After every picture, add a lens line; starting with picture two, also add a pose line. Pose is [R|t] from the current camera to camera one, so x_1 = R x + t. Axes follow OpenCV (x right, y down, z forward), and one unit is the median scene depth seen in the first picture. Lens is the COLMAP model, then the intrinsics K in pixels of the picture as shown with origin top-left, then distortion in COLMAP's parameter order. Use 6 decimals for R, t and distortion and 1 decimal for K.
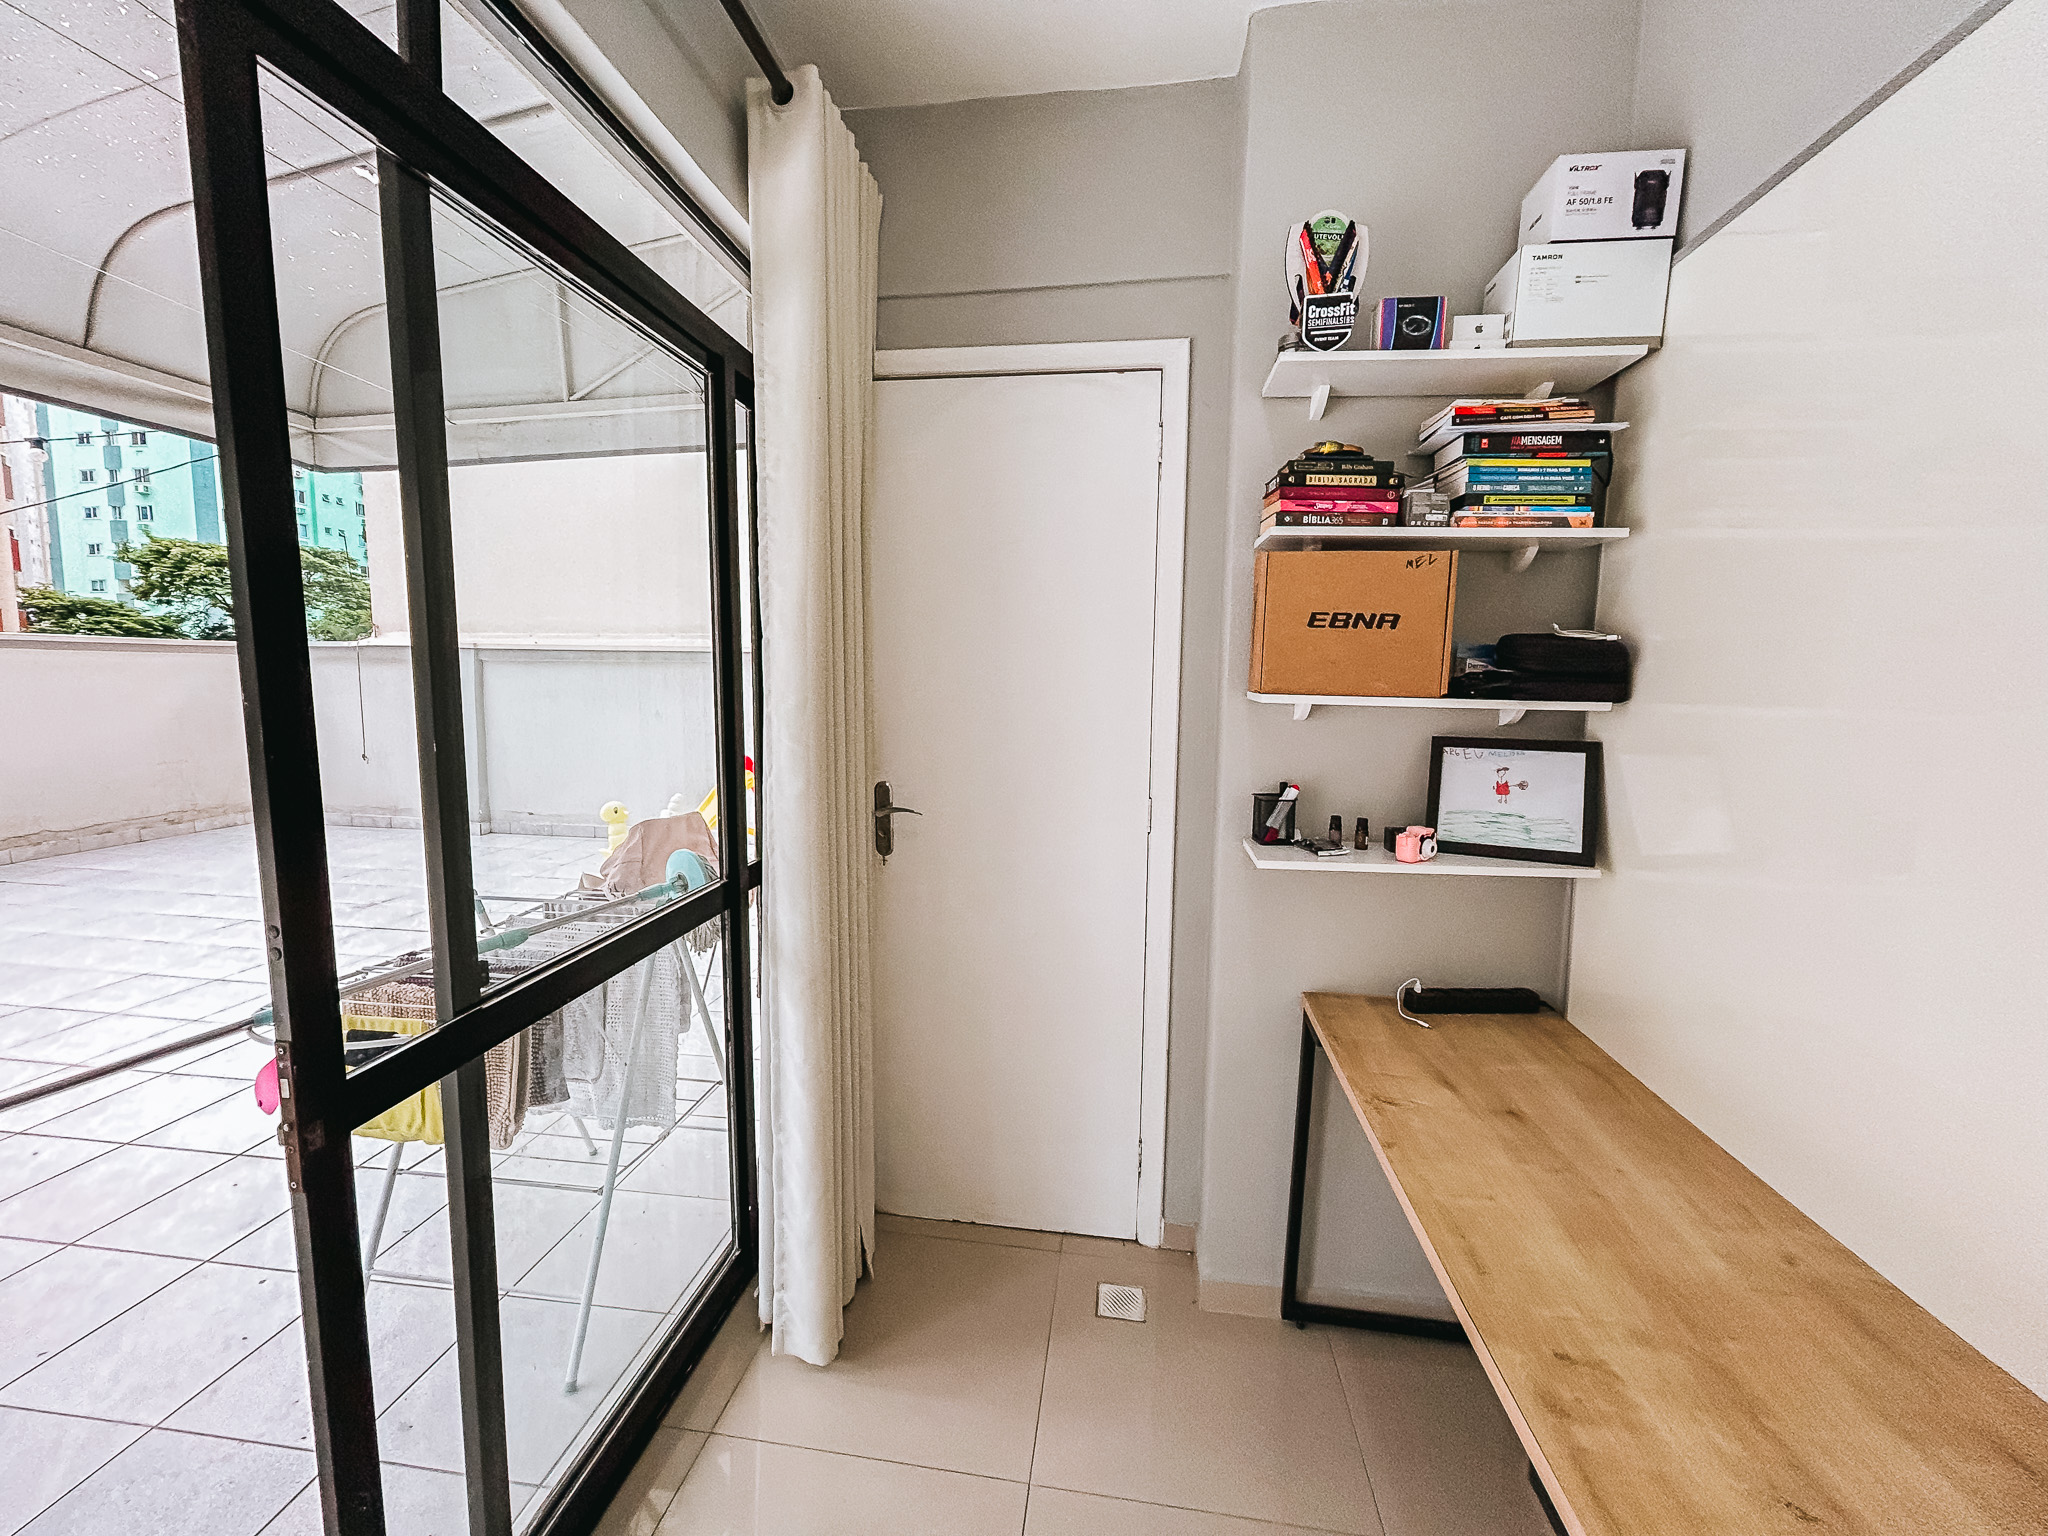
lens RADIAL K [[833.2, 0, 1020.5], [0, 833.2, 762.6], [0, 0, 1]] dist [-0.009199, 0.006702]
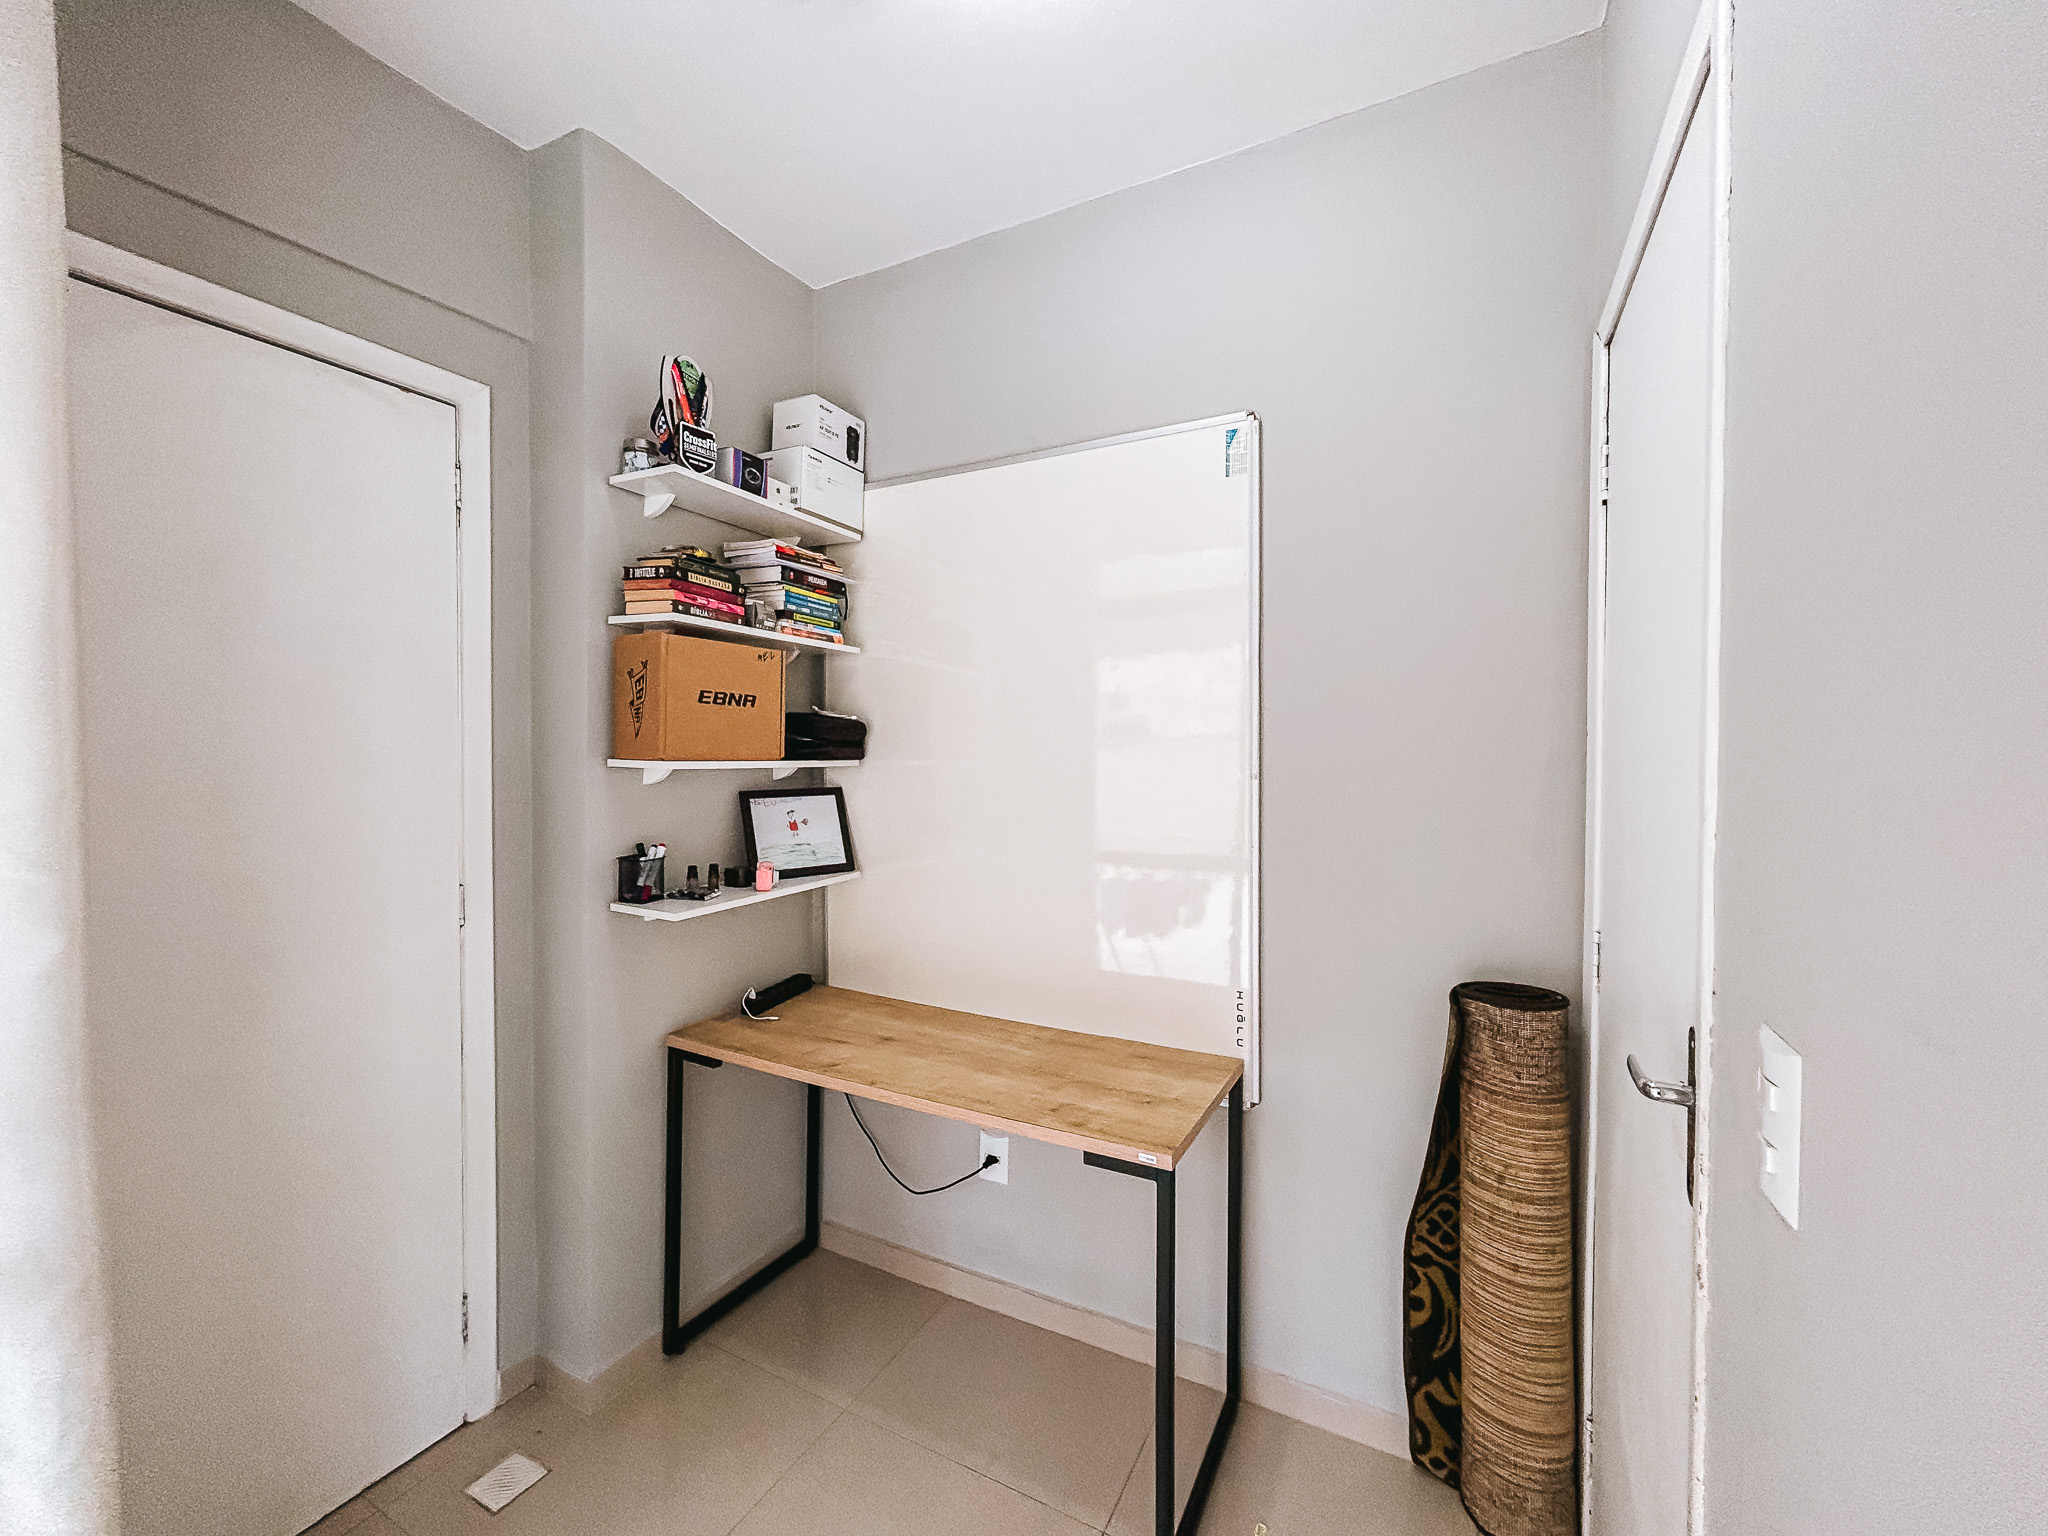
lens RADIAL K [[833.2, 0, 1020.5], [0, 833.2, 762.6], [0, 0, 1]] dist [-0.009199, 0.006702]
pose [[0.341948, -0.030906, 0.939210, -0.598421], [0.095625, 0.995415, -0.002060, -0.035122], [-0.934841, 0.090517, 0.343336, 0.193770]]
